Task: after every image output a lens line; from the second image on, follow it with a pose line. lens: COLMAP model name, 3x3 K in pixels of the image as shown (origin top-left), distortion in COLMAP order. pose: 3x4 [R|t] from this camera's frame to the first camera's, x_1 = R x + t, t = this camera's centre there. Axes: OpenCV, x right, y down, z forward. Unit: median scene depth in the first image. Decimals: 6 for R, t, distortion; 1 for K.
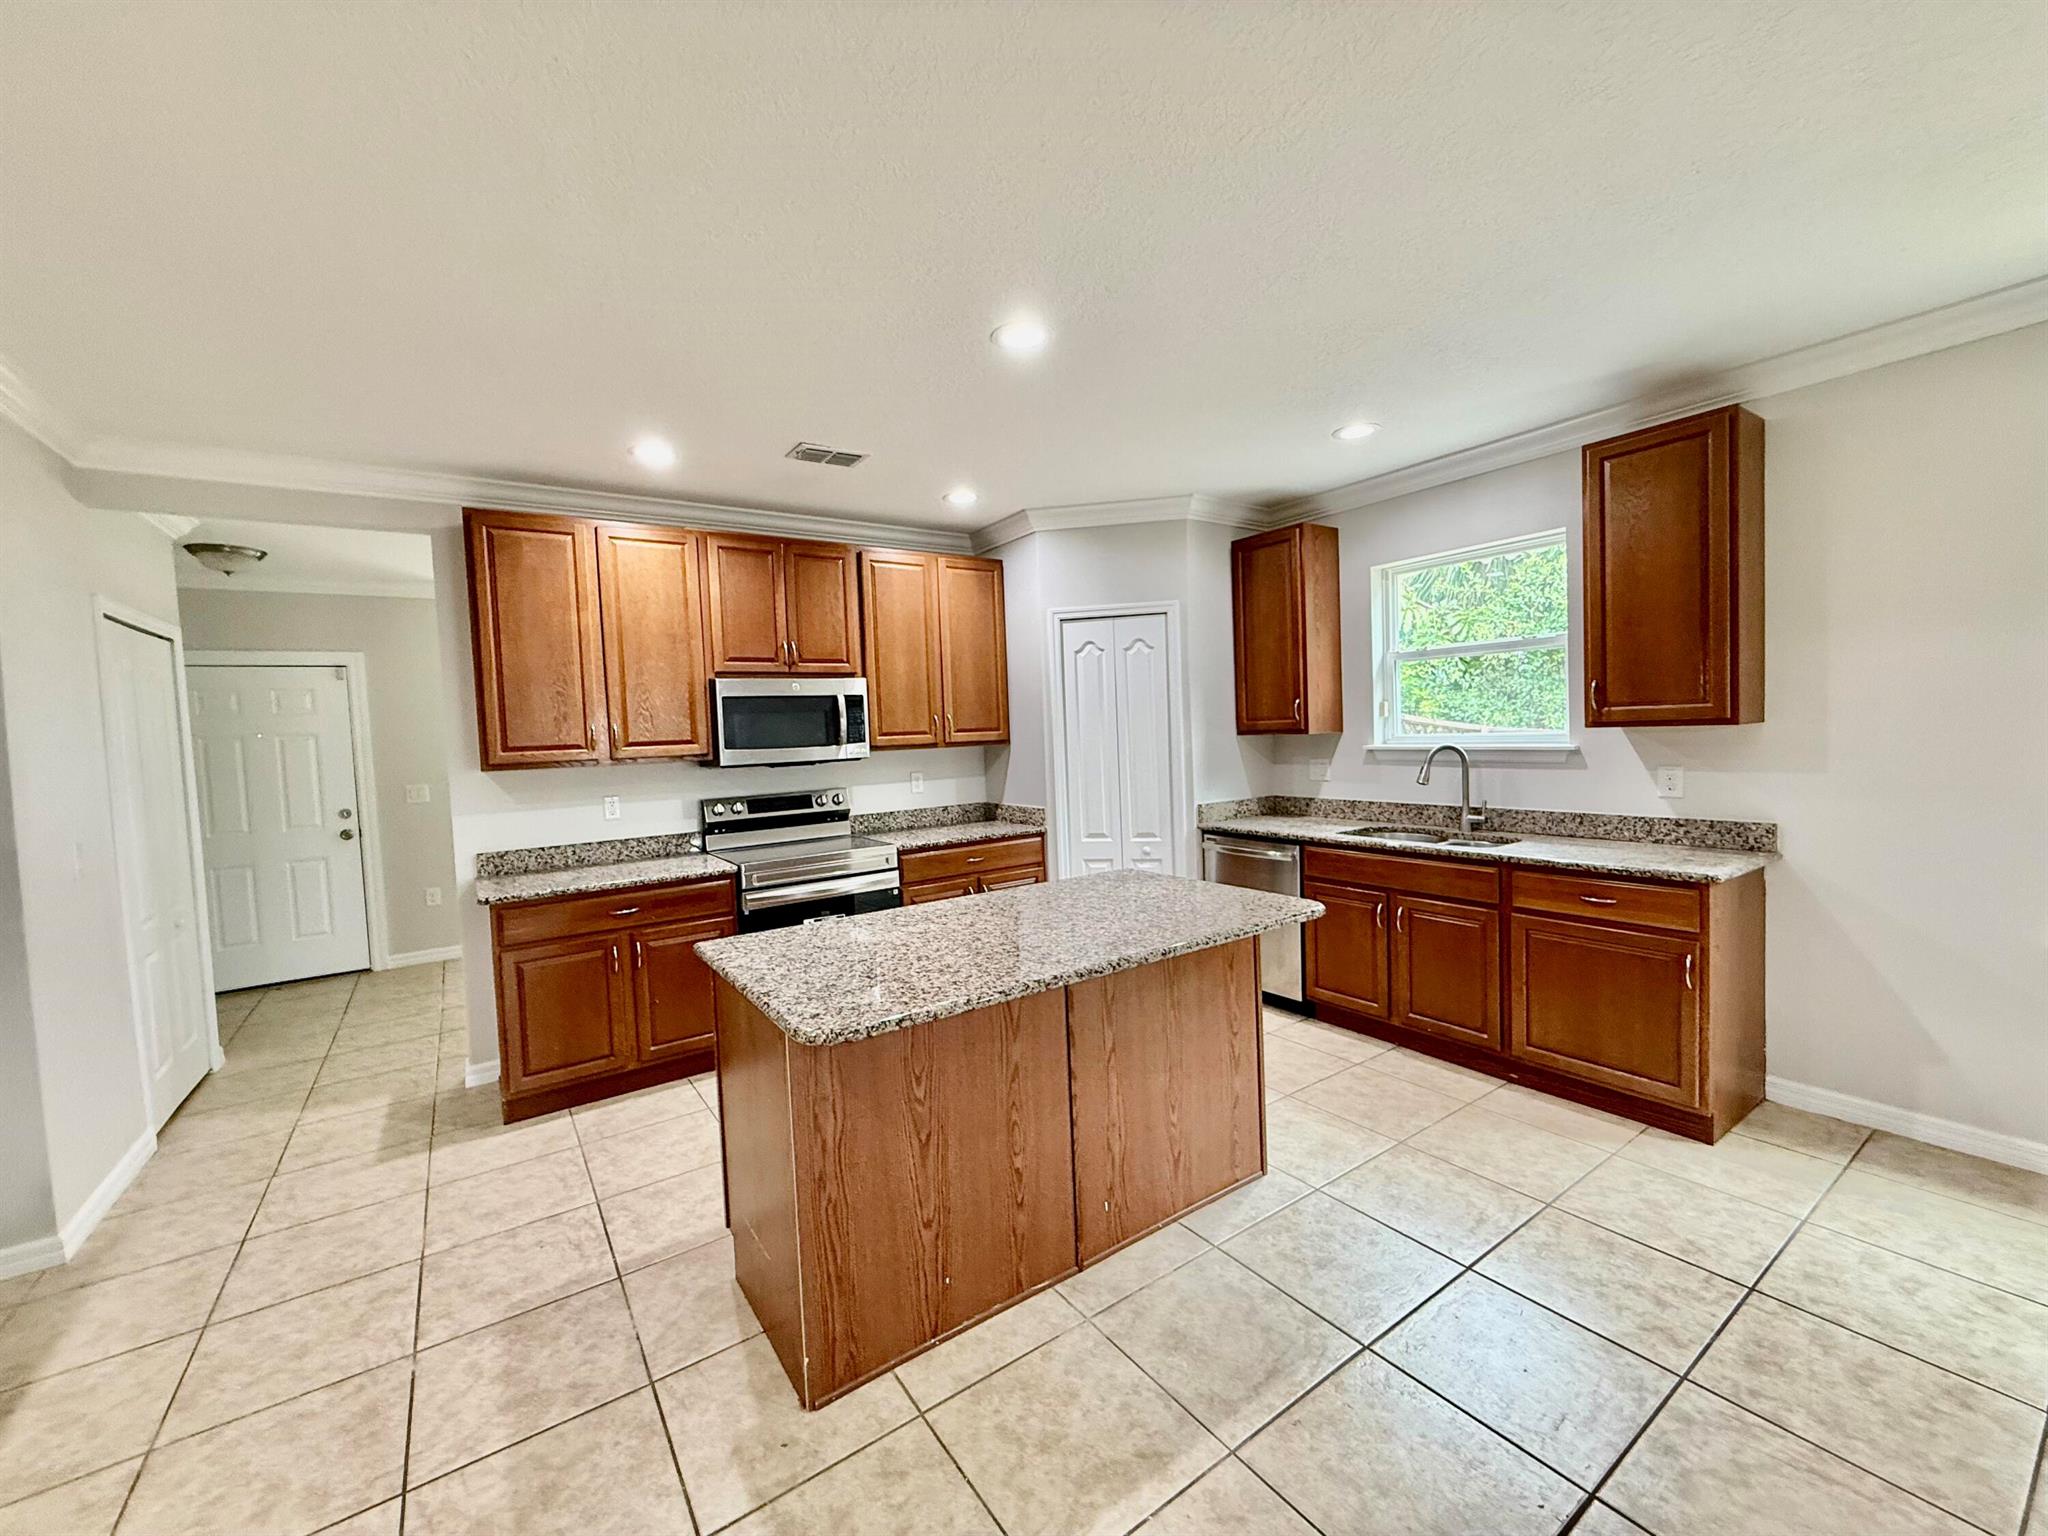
lens RADIAL K [[816.4, 0, 1018.0], [0, 816.4, 766.8], [0, 0, 1]] dist [0.000971, 0.000062]
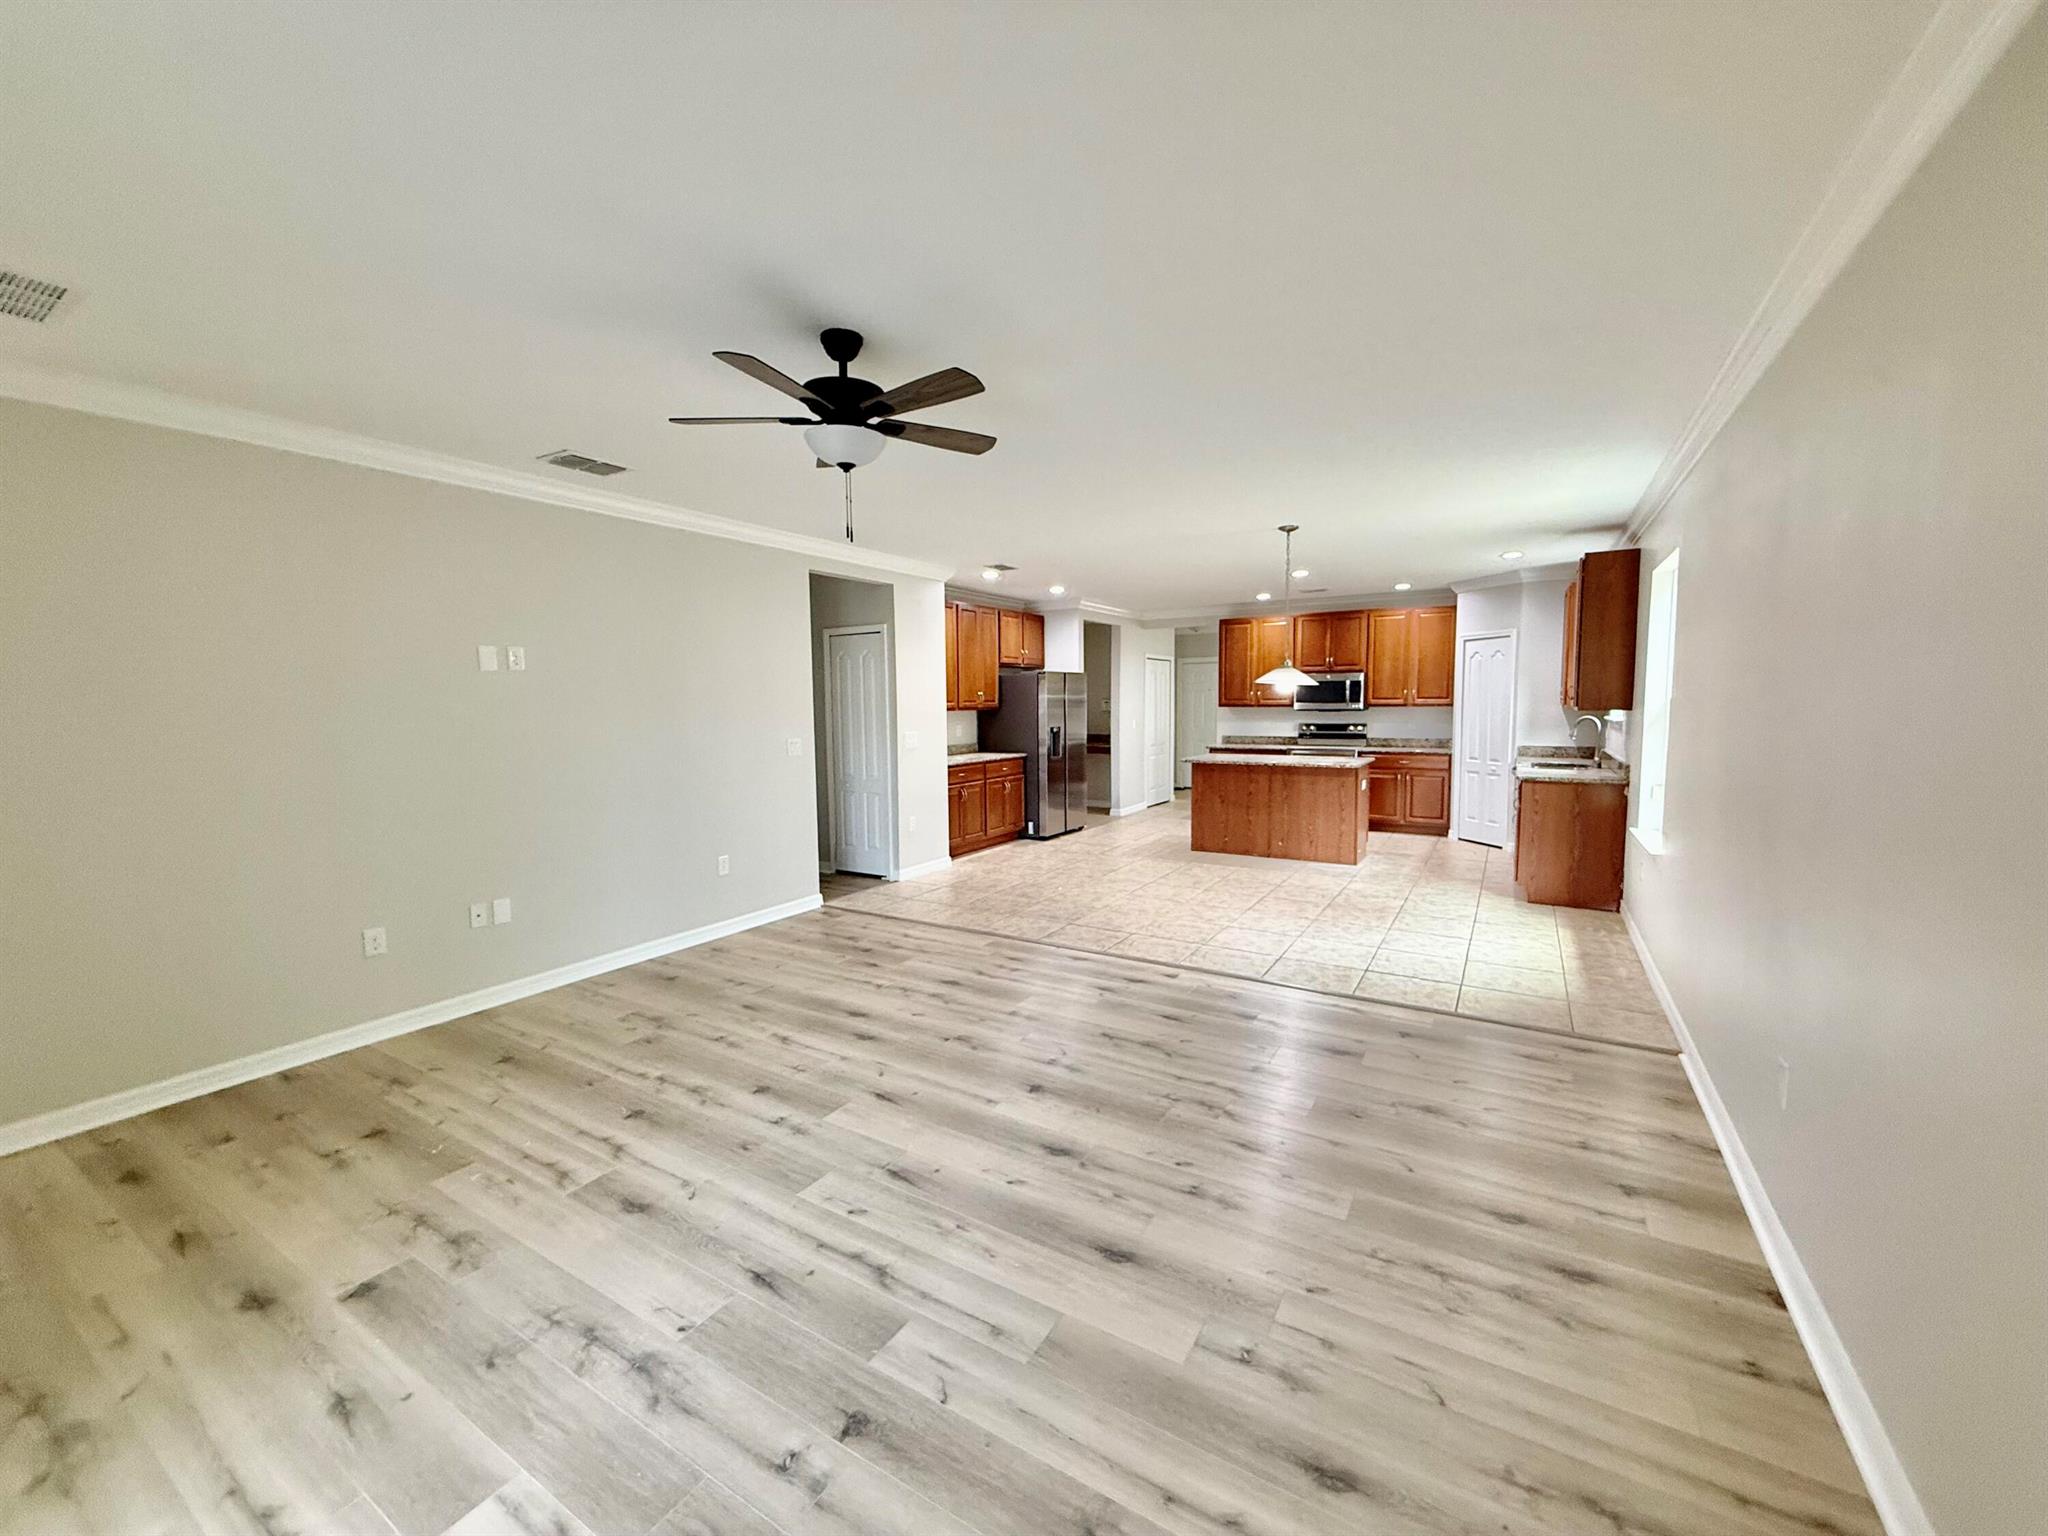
lens RADIAL K [[816.4, 0, 1020.3], [0, 816.4, 770.3], [0, 0, 1]] dist [0.000971, 0.000062]
pose [[0.413095, 0.115385, -0.903349, 1.614046], [-0.051557, 0.993313, 0.103299, -0.031902], [0.909227, 0.003902, 0.416282, -0.828984]]
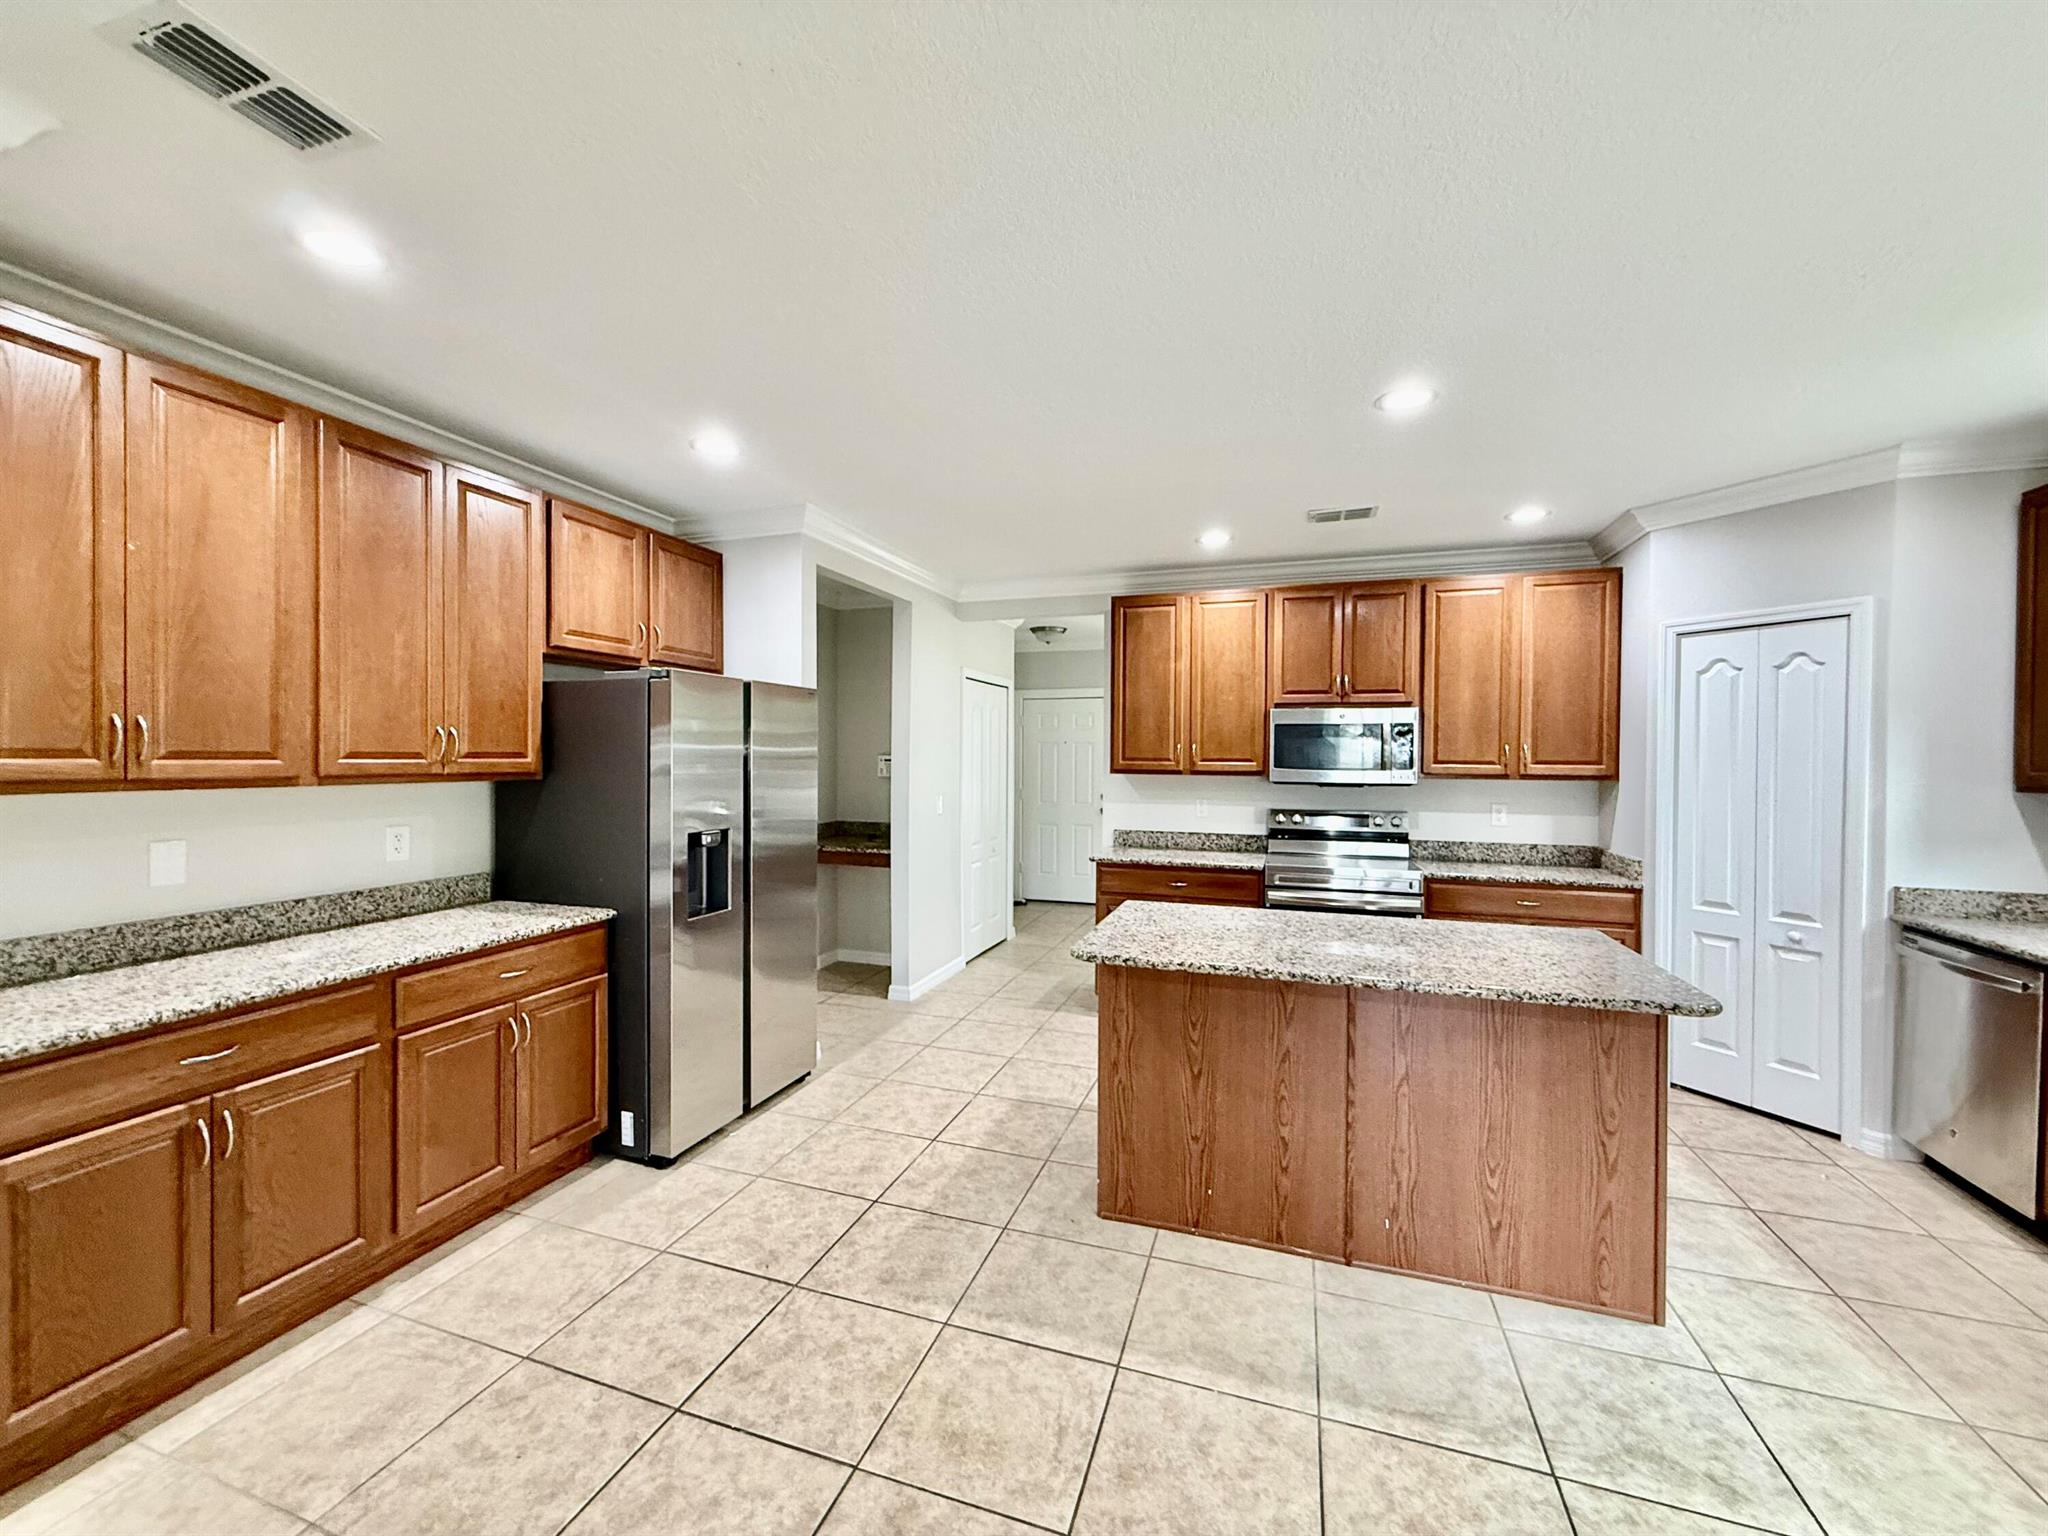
lens RADIAL K [[816.4, 0, 1017.8], [0, 816.4, 766.2], [0, 0, 1]] dist [0.000971, 0.000062]
pose [[0.598837, 0.055794, -0.798925, 0.381477], [-0.068878, 0.997462, 0.018032, -0.020255], [0.797904, 0.044230, 0.601160, -0.020398]]
